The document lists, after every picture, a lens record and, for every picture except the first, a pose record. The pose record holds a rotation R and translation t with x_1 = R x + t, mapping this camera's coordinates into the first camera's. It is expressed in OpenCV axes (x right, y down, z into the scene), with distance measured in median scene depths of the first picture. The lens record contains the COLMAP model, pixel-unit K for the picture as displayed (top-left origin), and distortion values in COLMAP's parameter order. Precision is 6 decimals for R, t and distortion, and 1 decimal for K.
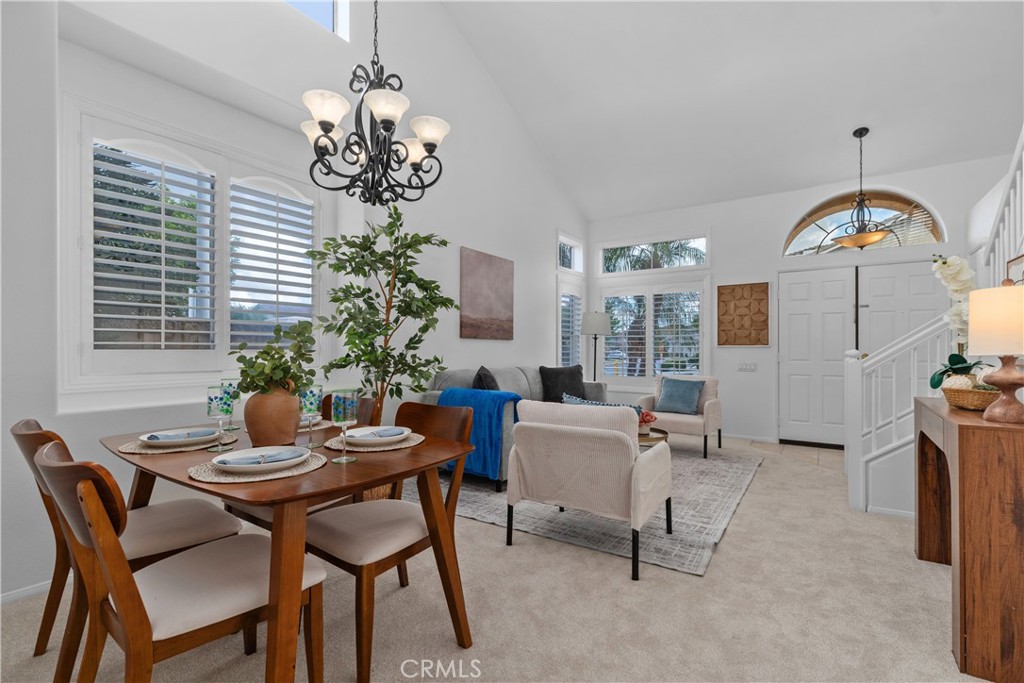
lens RADIAL K [[458.8, 0, 515.1], [0, 458.8, 346.0], [0, 0, 1]] dist [0.001576, 0.000056]
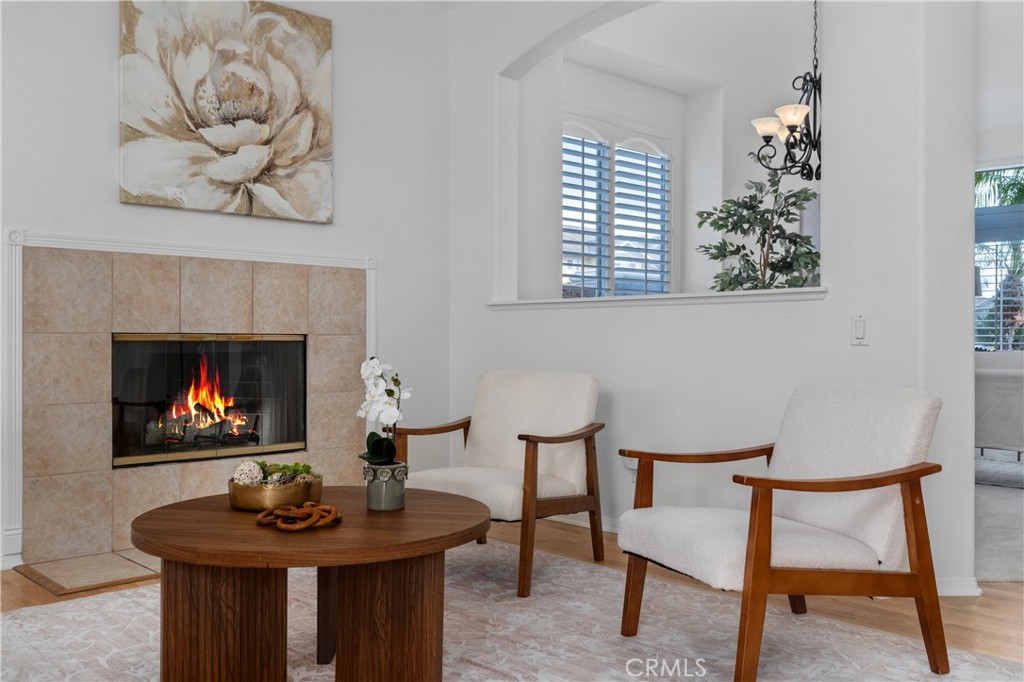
lens RADIAL K [[908.7, 0, 512.0], [0, 908.7, 341.0], [0, 0, 1]] dist [0.004910, 0.003163]
pose [[0.975796, 0.004830, -0.218628, -0.257372], [-0.002709, 0.999946, 0.009997, 0.044300], [0.218665, -0.009163, 0.975757, -0.714388]]
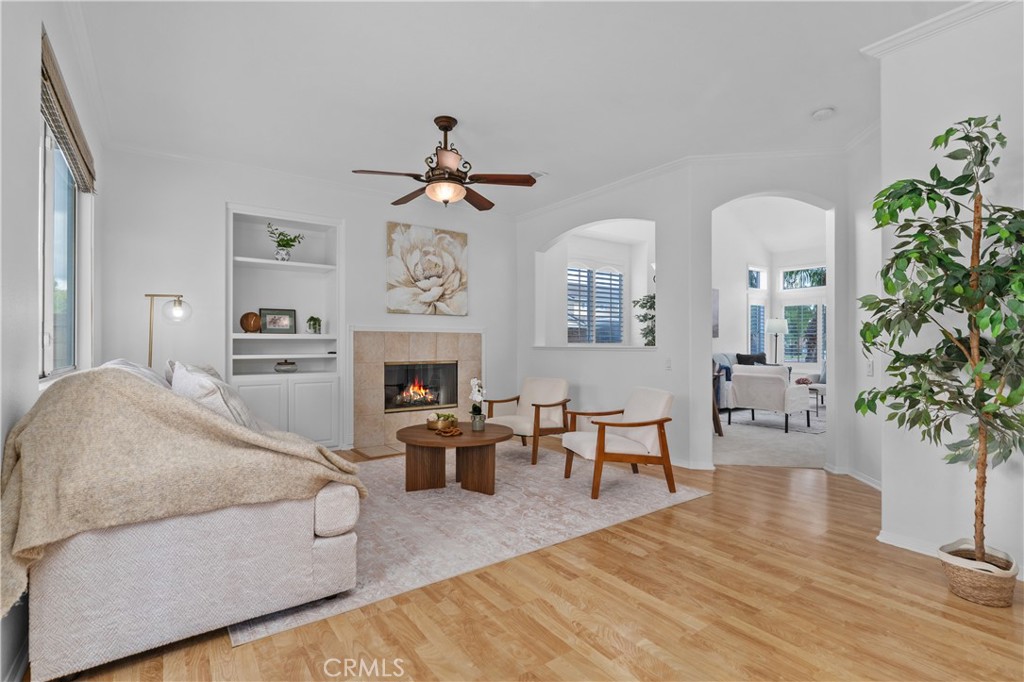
lens RADIAL K [[481.8, 0, 510.3], [0, 481.8, 344.9], [0, 0, 1]] dist [-0.000500, -0.000053]
pose [[0.937861, 0.002116, -0.347006, -0.113926], [0.000776, 0.999966, 0.008197, -0.002554], [0.347011, -0.007957, 0.937827, -0.956506]]
